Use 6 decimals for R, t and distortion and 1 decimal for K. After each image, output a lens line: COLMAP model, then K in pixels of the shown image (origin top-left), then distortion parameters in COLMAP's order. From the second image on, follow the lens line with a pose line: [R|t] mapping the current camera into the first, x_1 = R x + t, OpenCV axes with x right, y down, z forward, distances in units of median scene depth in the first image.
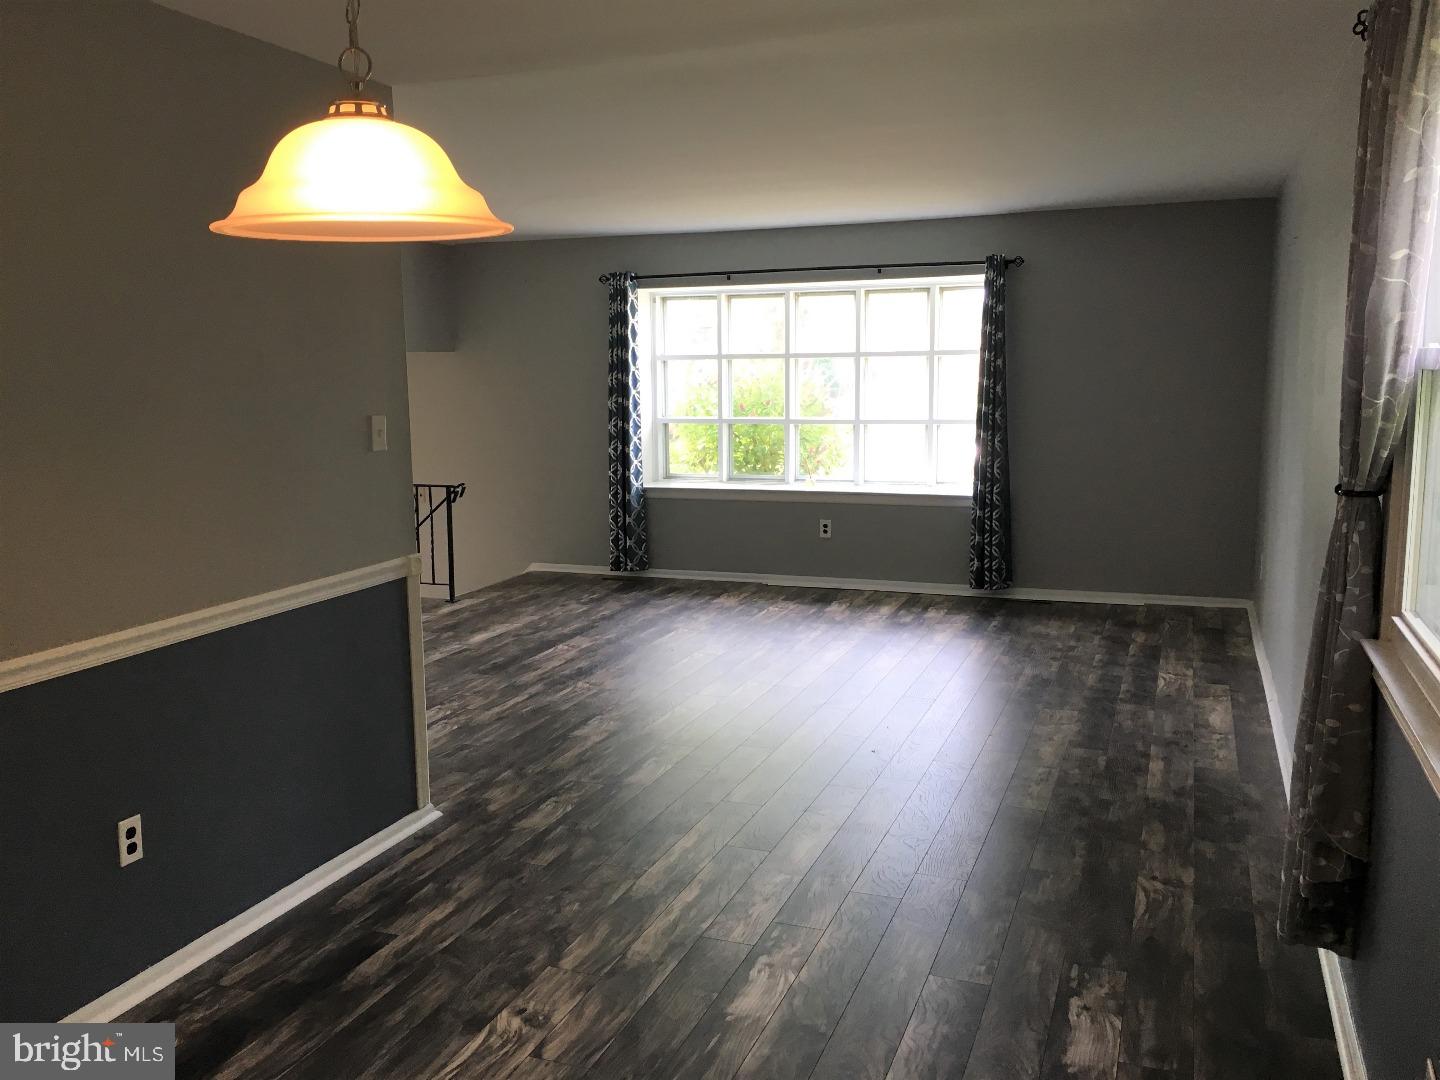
lens RADIAL K [[1240.4, 0, 720.0], [0, 1240.4, 540.0], [0, 0, 1]] dist [0.119942, -0.160631]
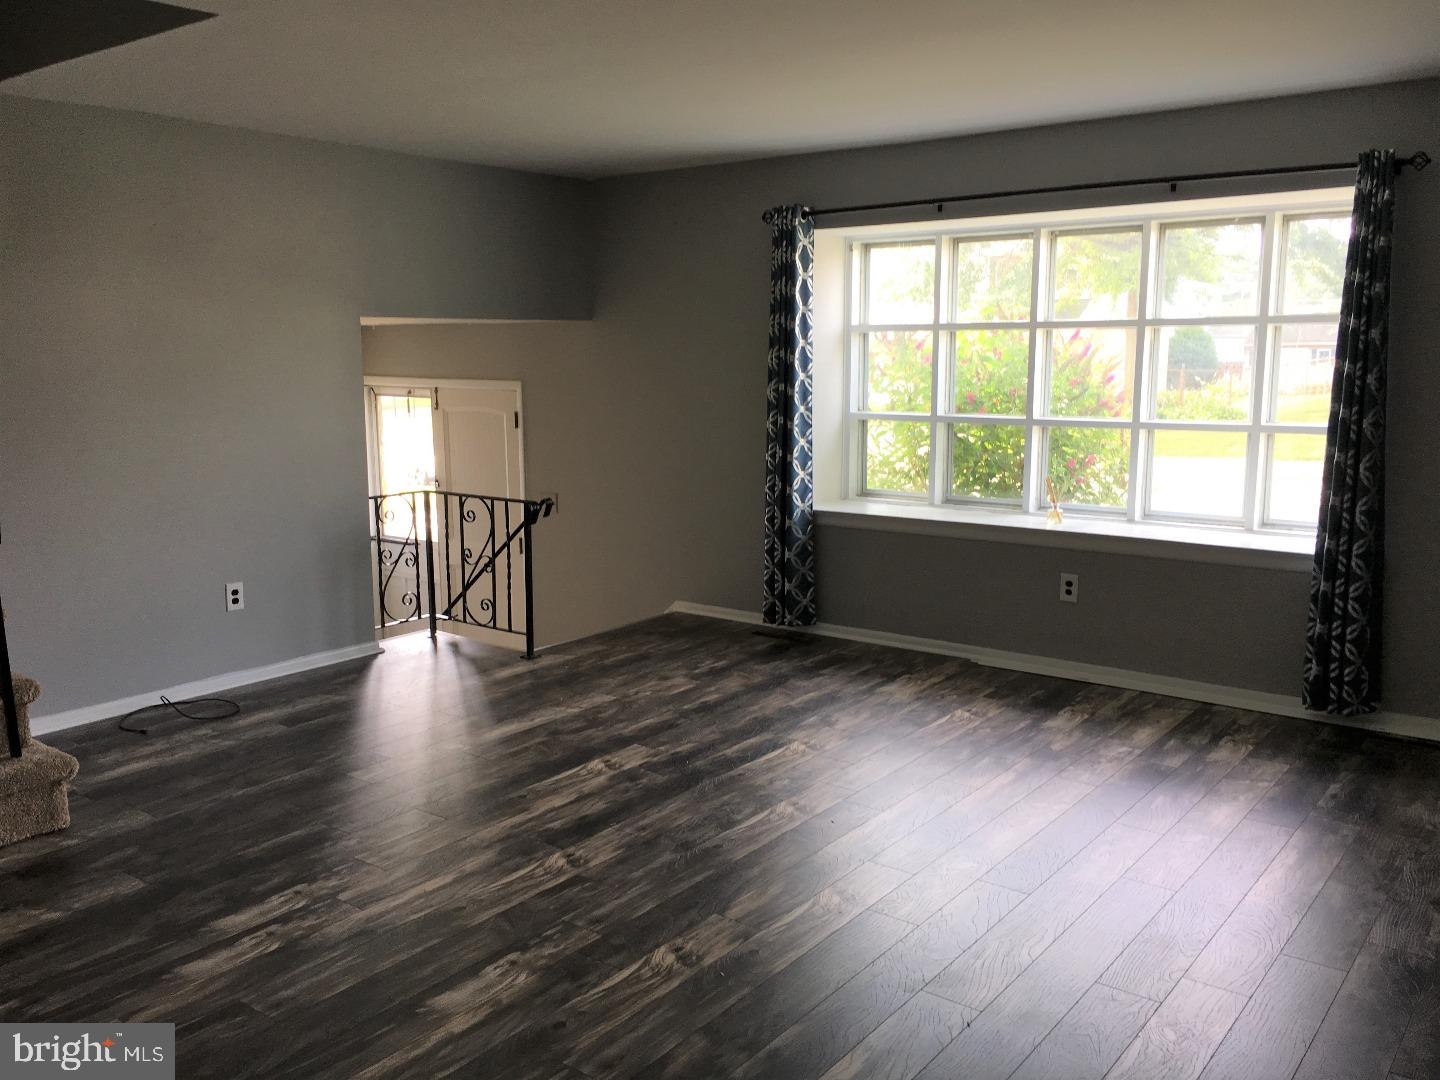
lens RADIAL K [[1240.4, 0, 720.0], [0, 1240.4, 540.0], [0, 0, 1]] dist [0.119942, -0.160631]
pose [[0.959434, 0.052580, -0.276986, 0.089864], [-0.048404, 0.998588, 0.021897, -0.040032], [0.277747, -0.007601, 0.960624, 0.312623]]
